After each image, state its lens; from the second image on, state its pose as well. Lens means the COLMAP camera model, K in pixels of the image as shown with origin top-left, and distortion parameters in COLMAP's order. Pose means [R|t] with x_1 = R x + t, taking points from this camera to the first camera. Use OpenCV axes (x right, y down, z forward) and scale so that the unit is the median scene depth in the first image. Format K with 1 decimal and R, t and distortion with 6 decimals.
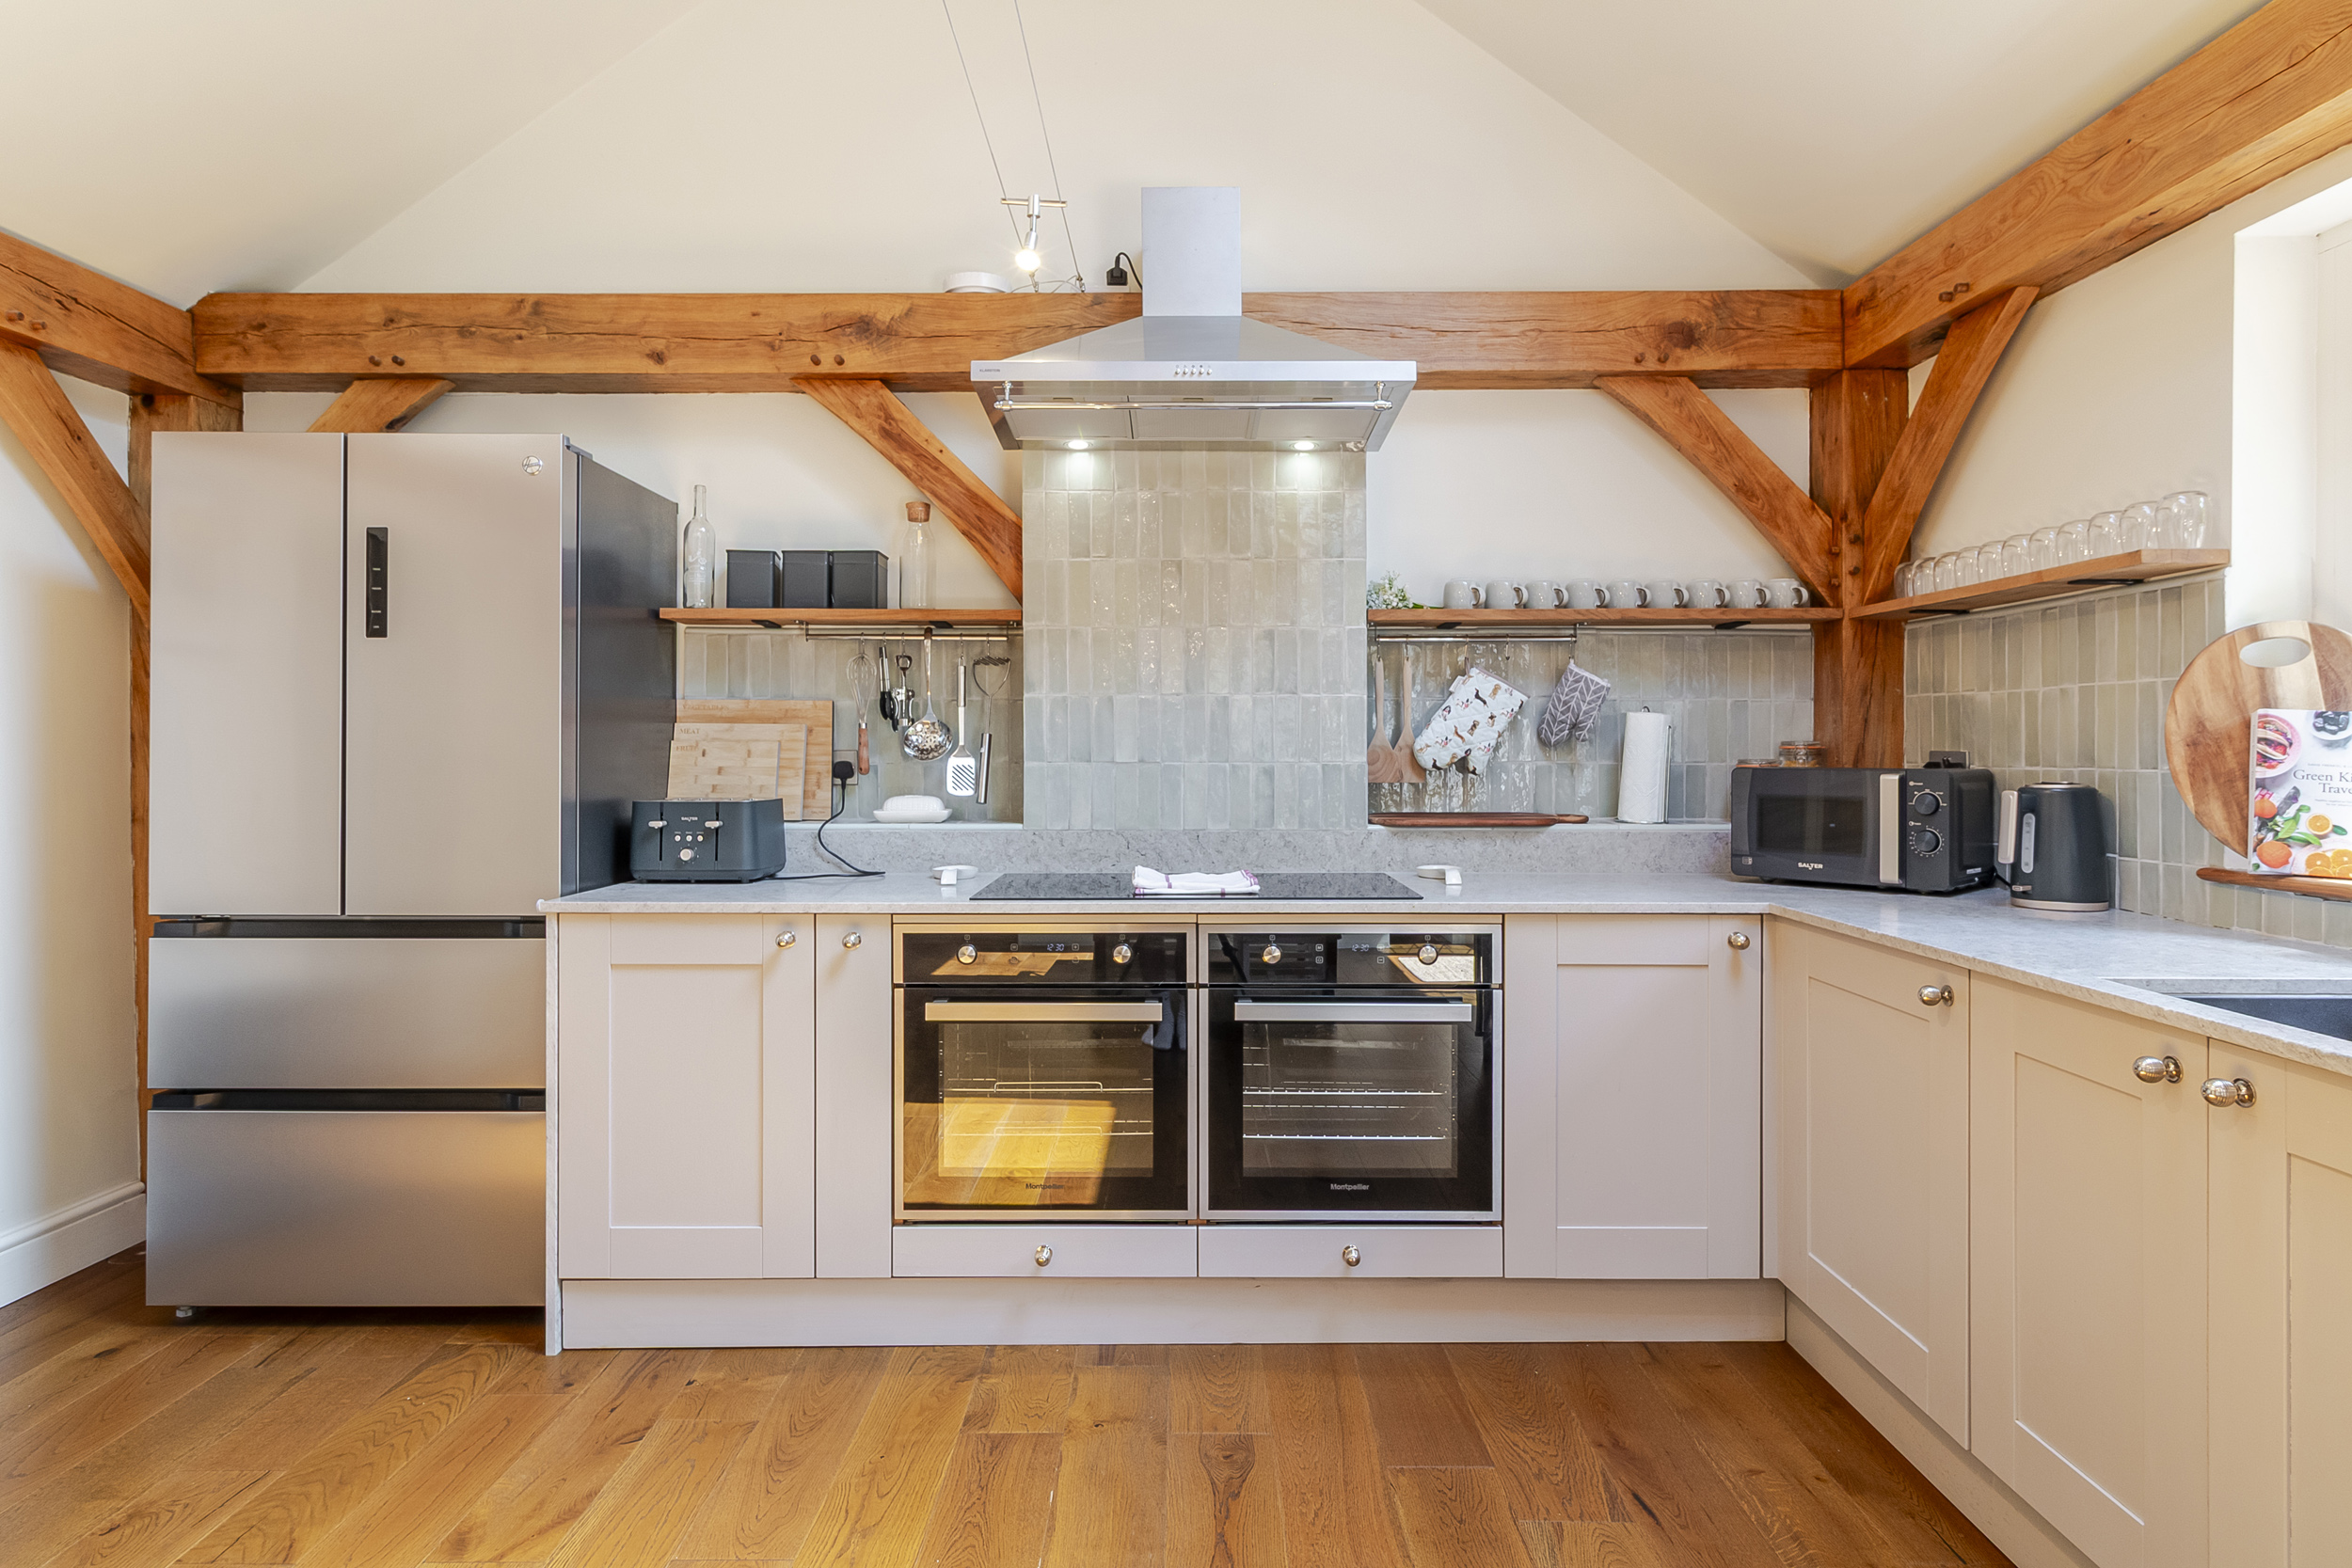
lens RADIAL K [[1315.8, 0, 1184.2], [0, 1315.8, 752.9], [0, 0, 1]] dist [0.003473, 0.001693]
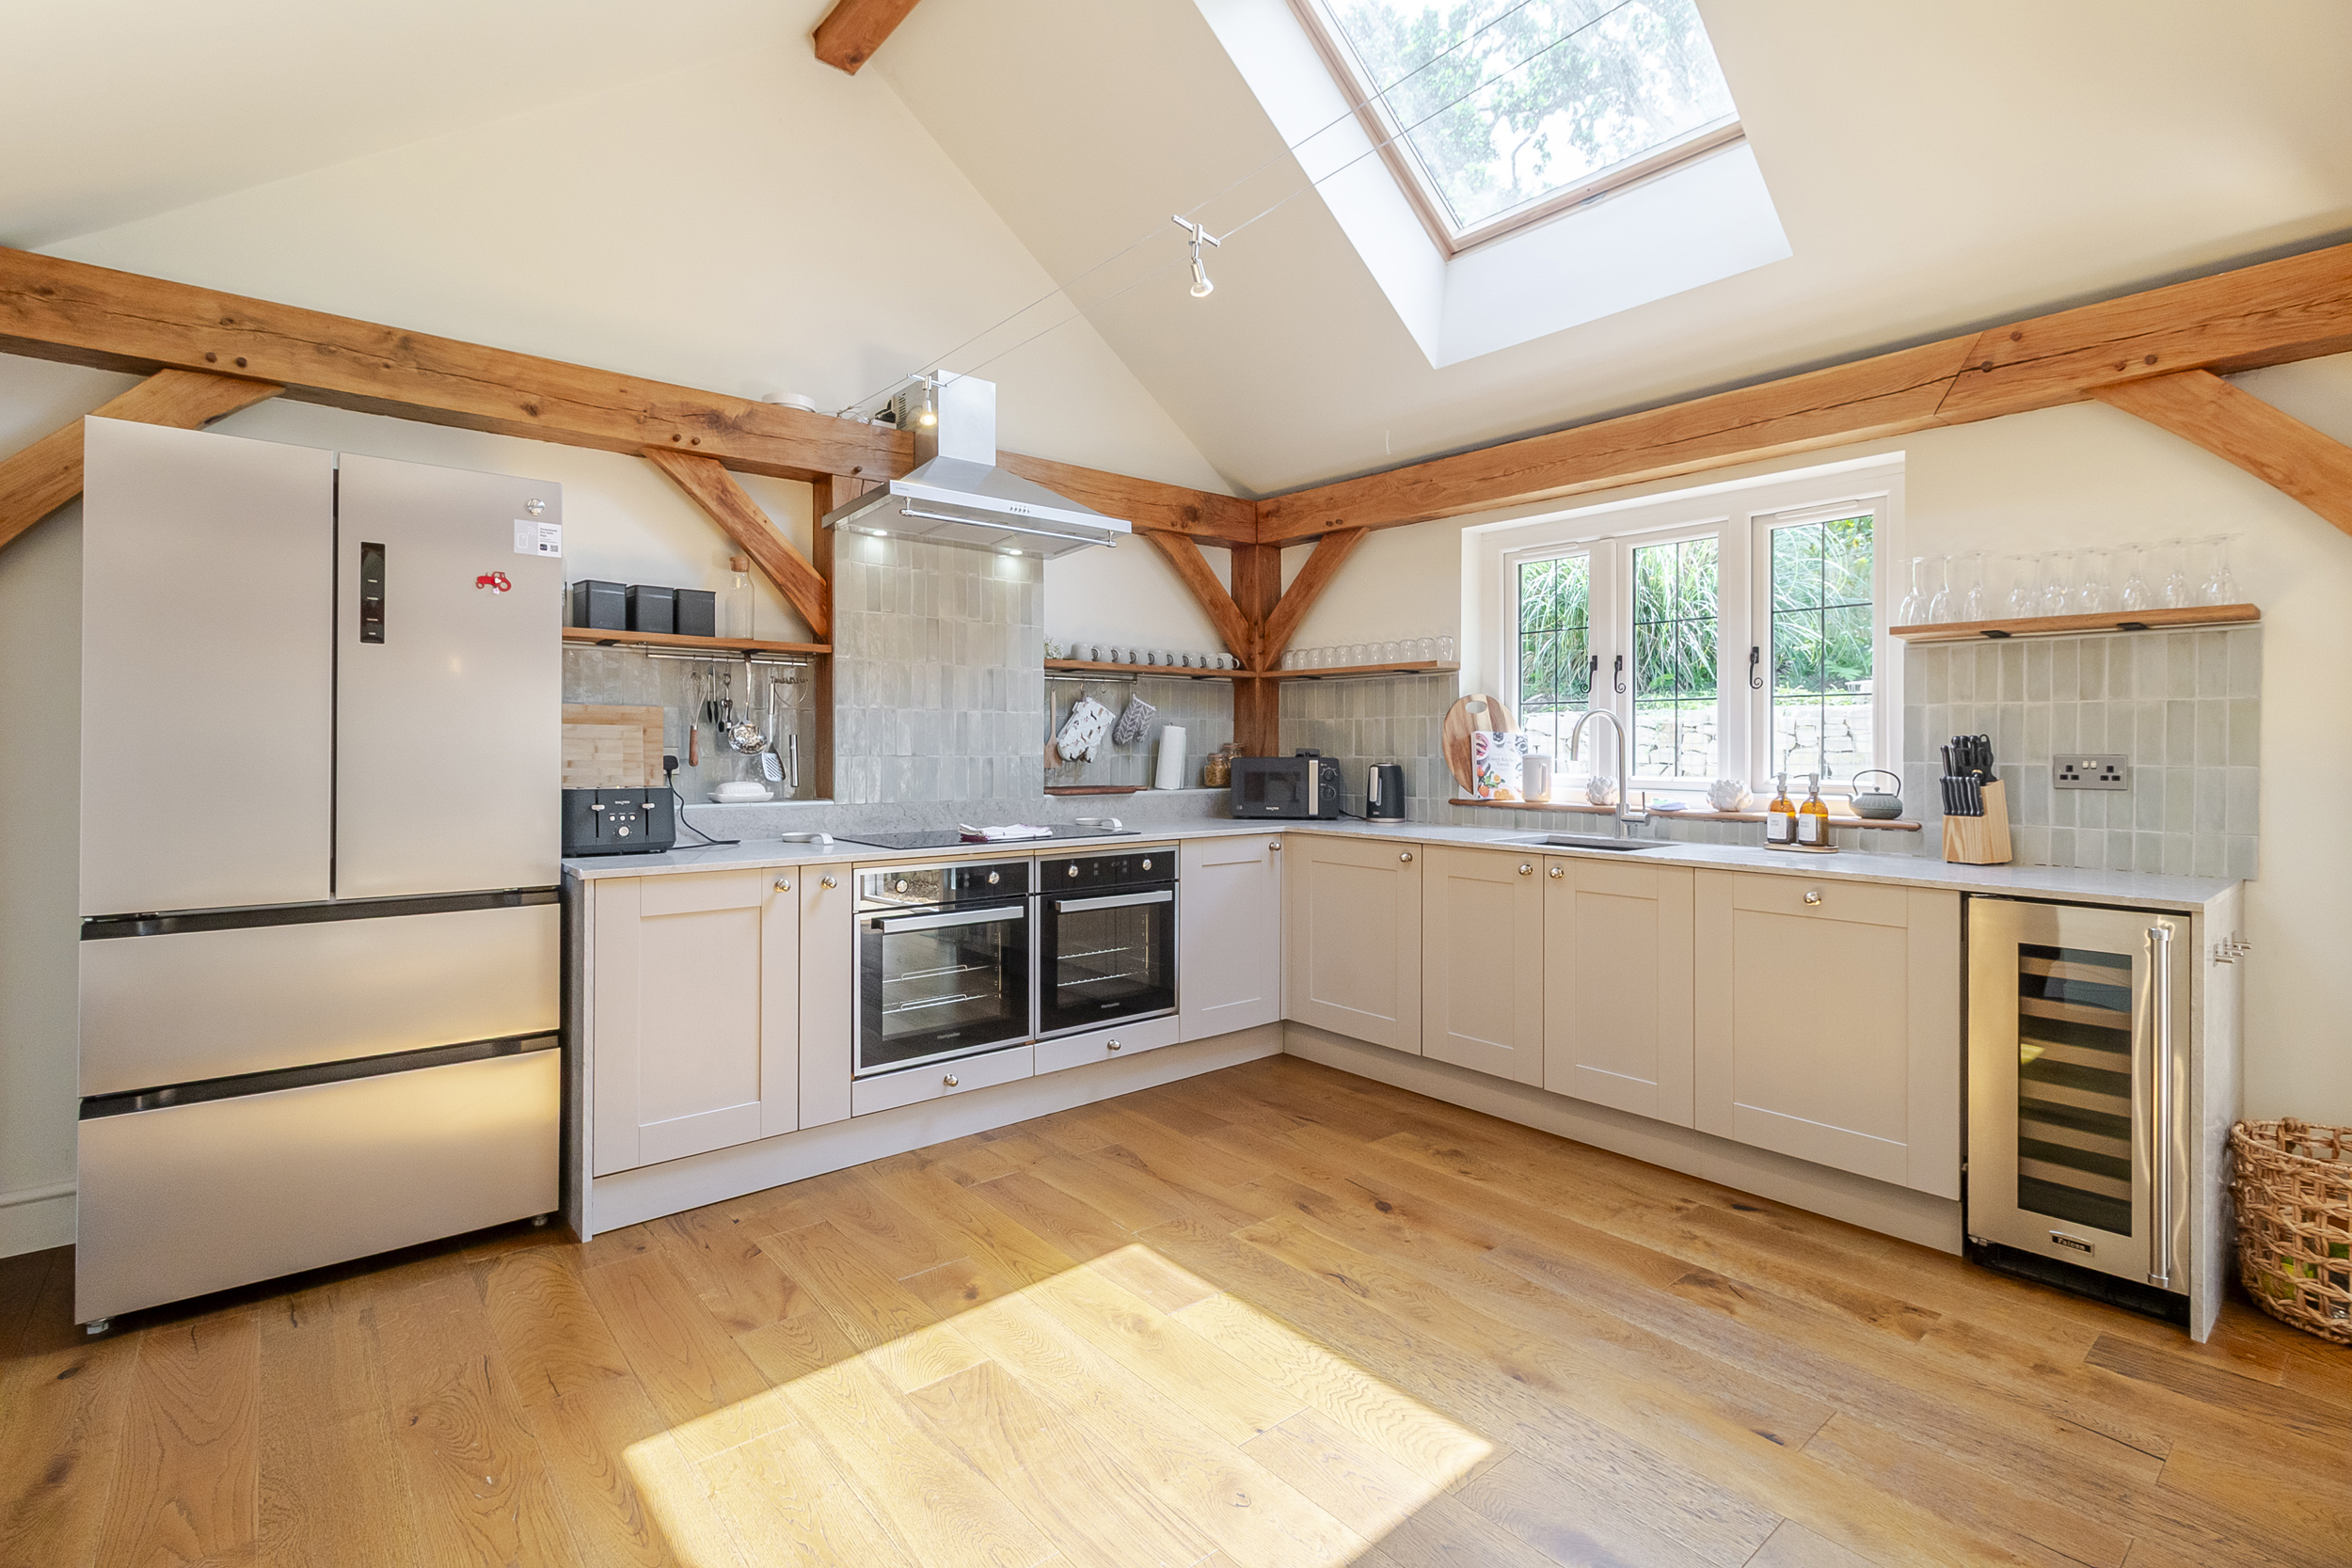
lens RADIAL K [[1082.9, 0, 1167.7], [0, 1082.9, 744.2], [0, 0, 1]] dist [0.000988, 0.001041]
pose [[0.767647, 0.003942, 0.640861, -0.583500], [-0.000073, 0.999982, -0.006063, 0.001684], [-0.640873, 0.004607, 0.767633, -0.097402]]
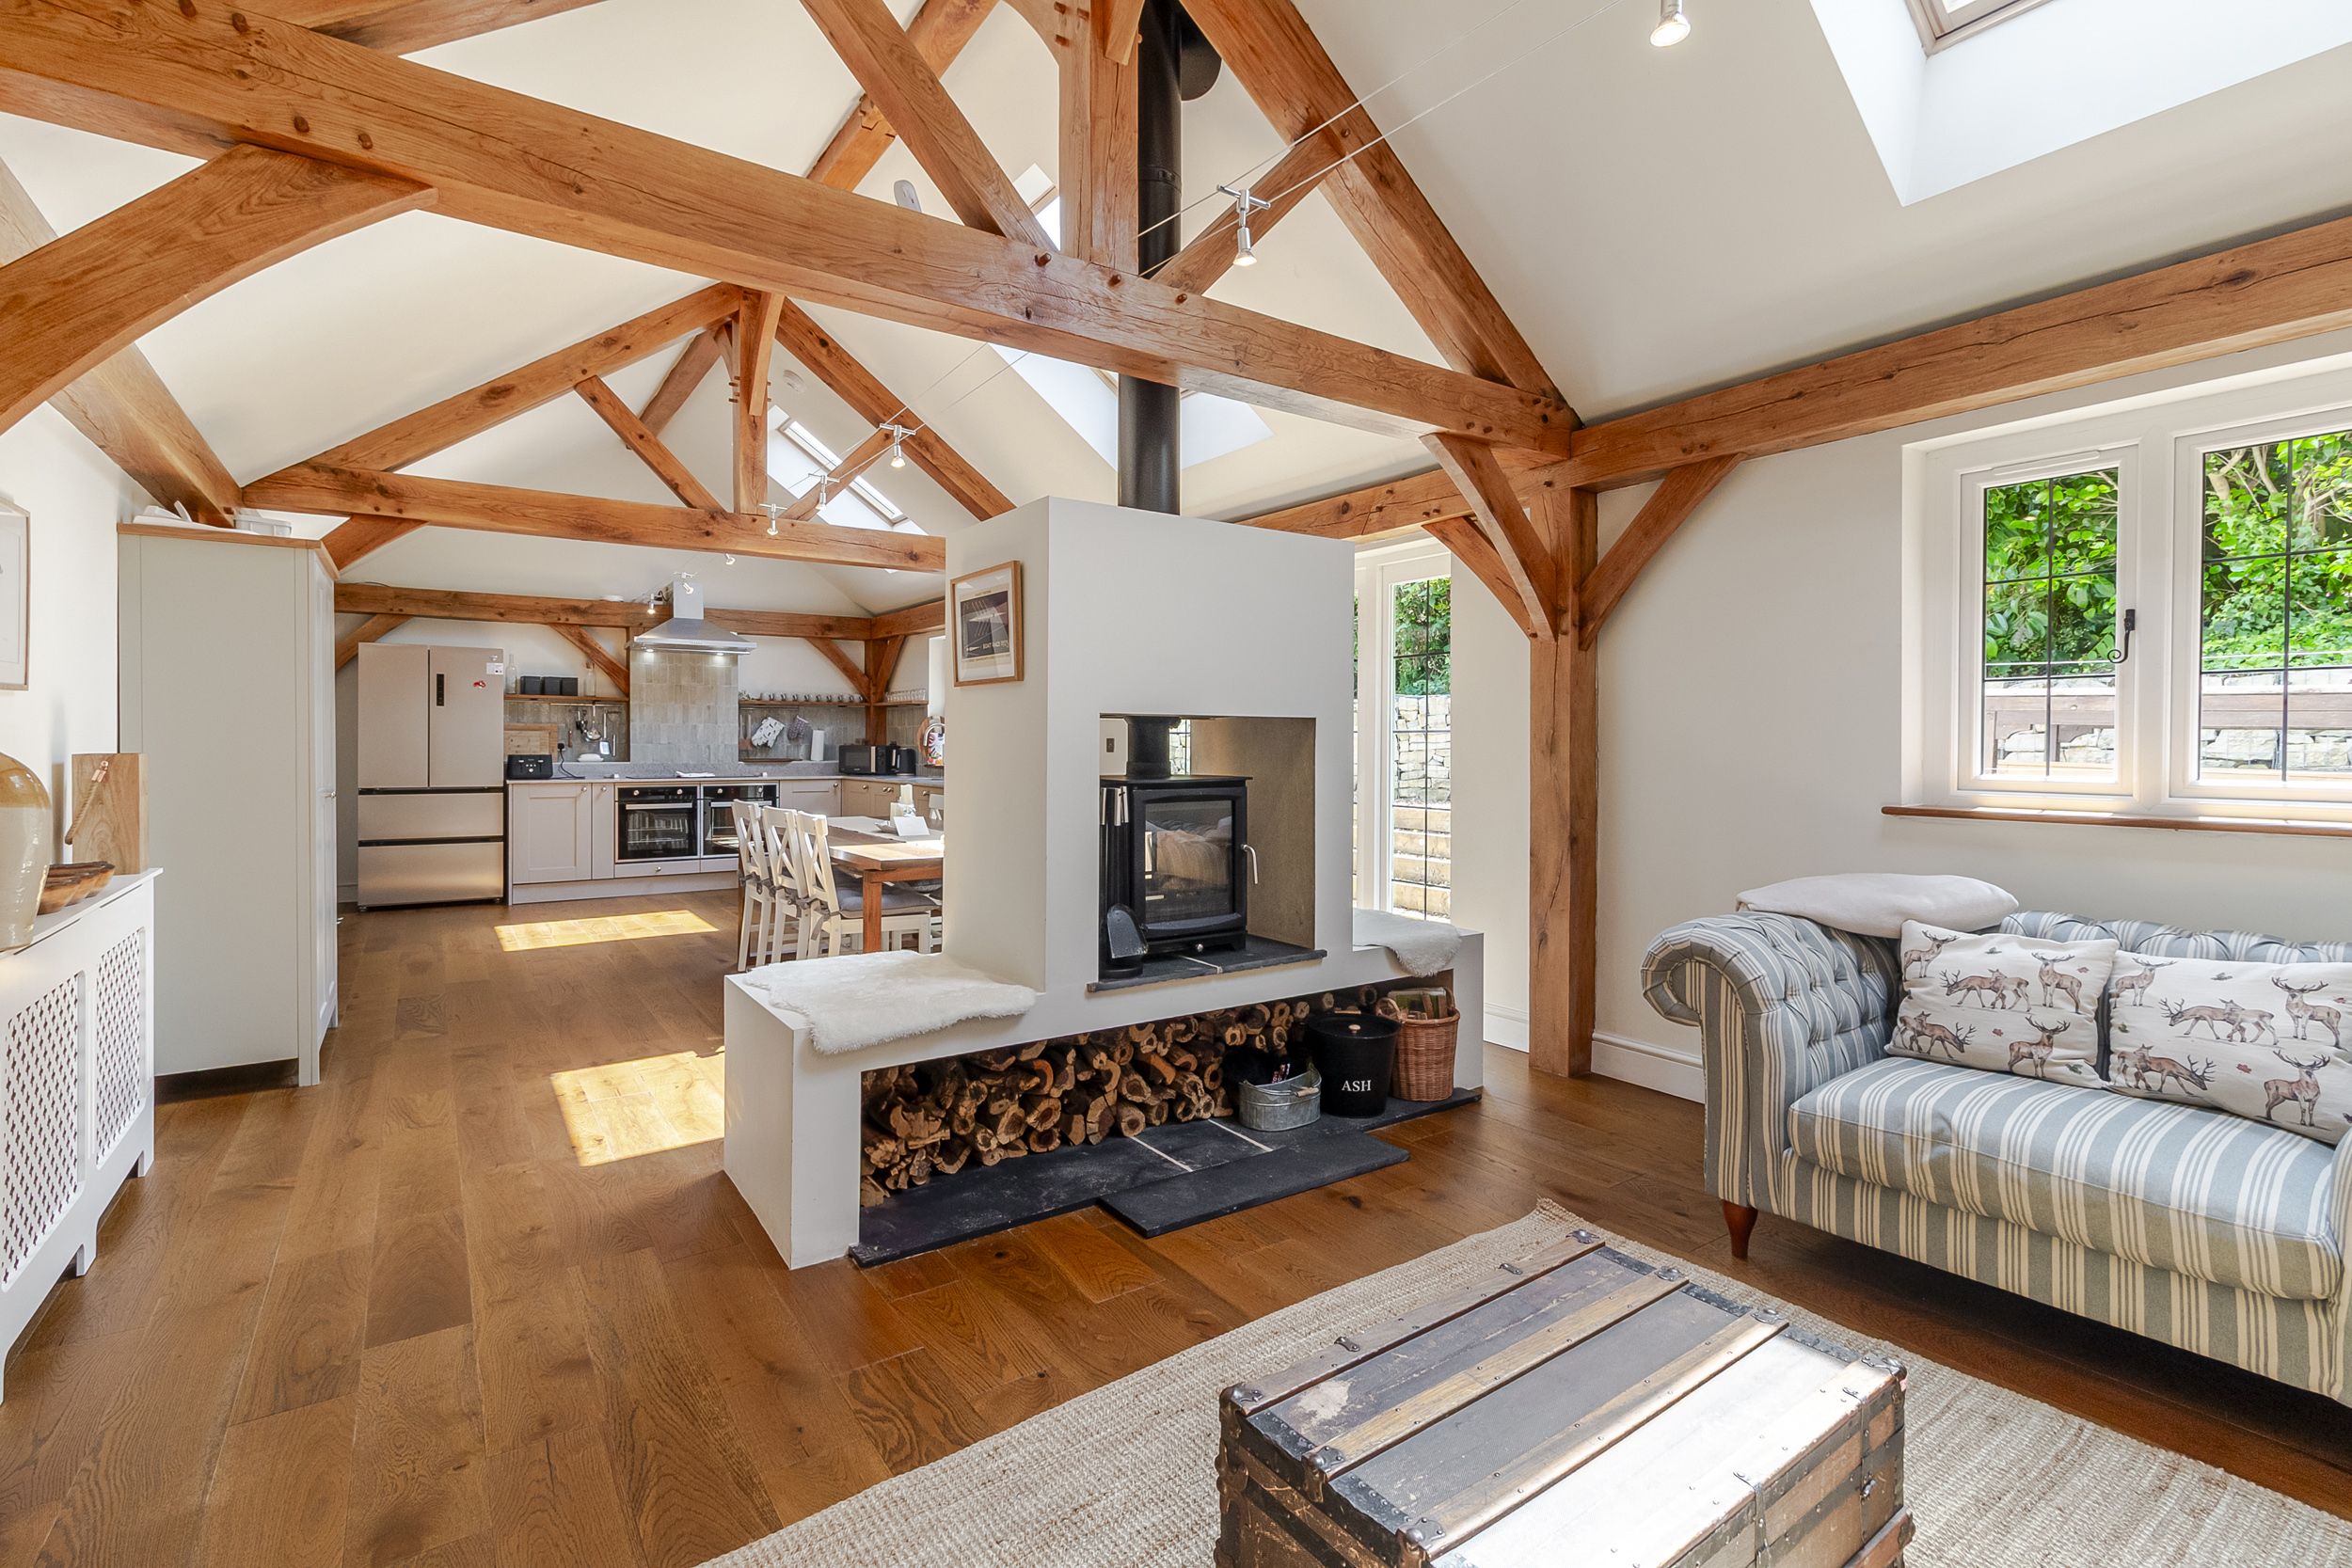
lens RADIAL K [[1082.9, 0, 1167.7], [0, 1082.9, 744.2], [0, 0, 1]] dist [0.000988, 0.001041]
pose [[0.822739, 0.002151, 0.568415, -0.562994], [0.000189, 0.999992, -0.004059, 0.020291], [-0.568419, 0.003447, 0.822732, -2.037031]]
